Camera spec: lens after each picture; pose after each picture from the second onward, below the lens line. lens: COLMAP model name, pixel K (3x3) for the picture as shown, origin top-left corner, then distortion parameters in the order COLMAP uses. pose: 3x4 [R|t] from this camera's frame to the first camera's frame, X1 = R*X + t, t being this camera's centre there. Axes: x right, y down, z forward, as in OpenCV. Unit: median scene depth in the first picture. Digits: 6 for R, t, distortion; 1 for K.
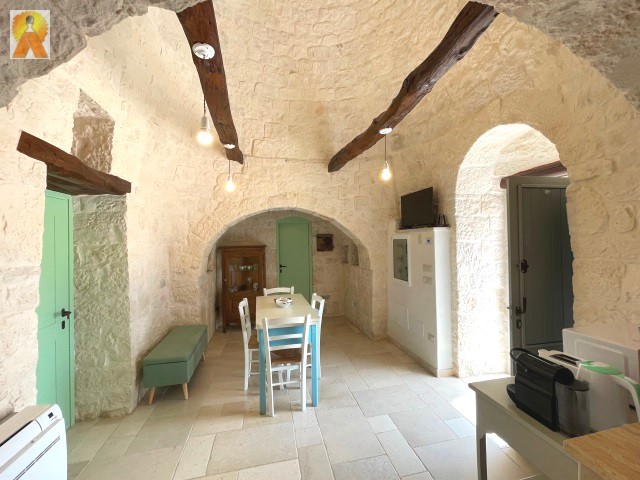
lens RADIAL K [[280.6, 0, 321.3], [0, 280.6, 234.6], [0, 0, 1]] dist [-0.016886, 0.008515]
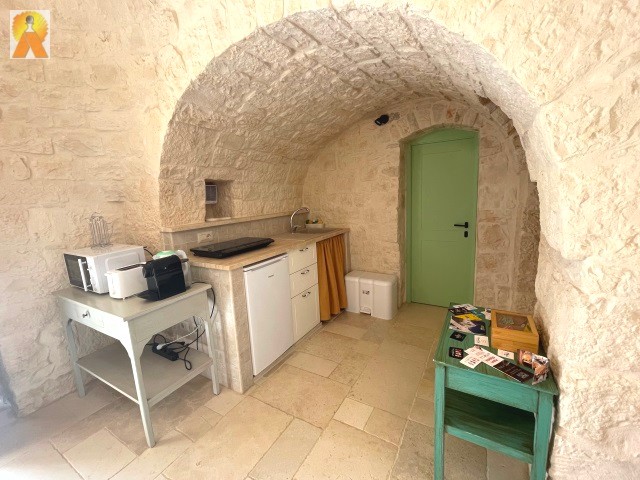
lens RADIAL K [[273.2, 0, 320.3], [0, 273.2, 246.1], [0, 0, 1]] dist [-0.000606, -0.000045]
pose [[-0.742714, -0.070570, 0.665880, -0.310990], [0.050923, 0.985598, 0.161253, 0.078370], [-0.667670, 0.153674, -0.728424, 0.593346]]
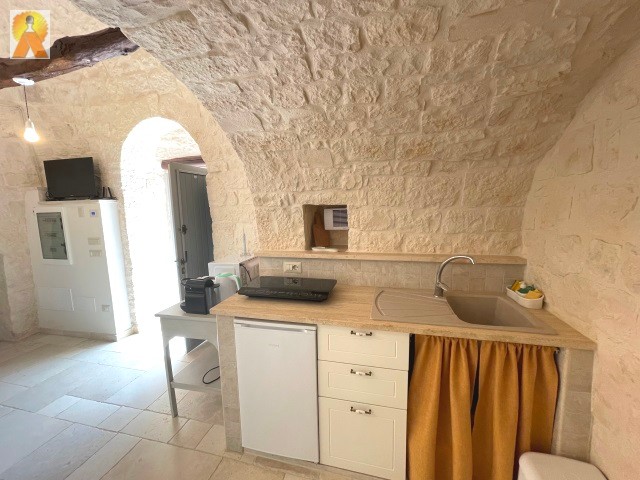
lens RADIAL K [[263.6, 0, 320.0], [0, 263.6, 241.5], [0, 0, 1]] dist [-0.000727, 0.000962]
pose [[0.441107, -0.112211, 0.890412, -0.116721], [0.000331, 0.992173, 0.124870, 0.006031], [-0.897455, -0.054786, 0.437691, -0.145515]]
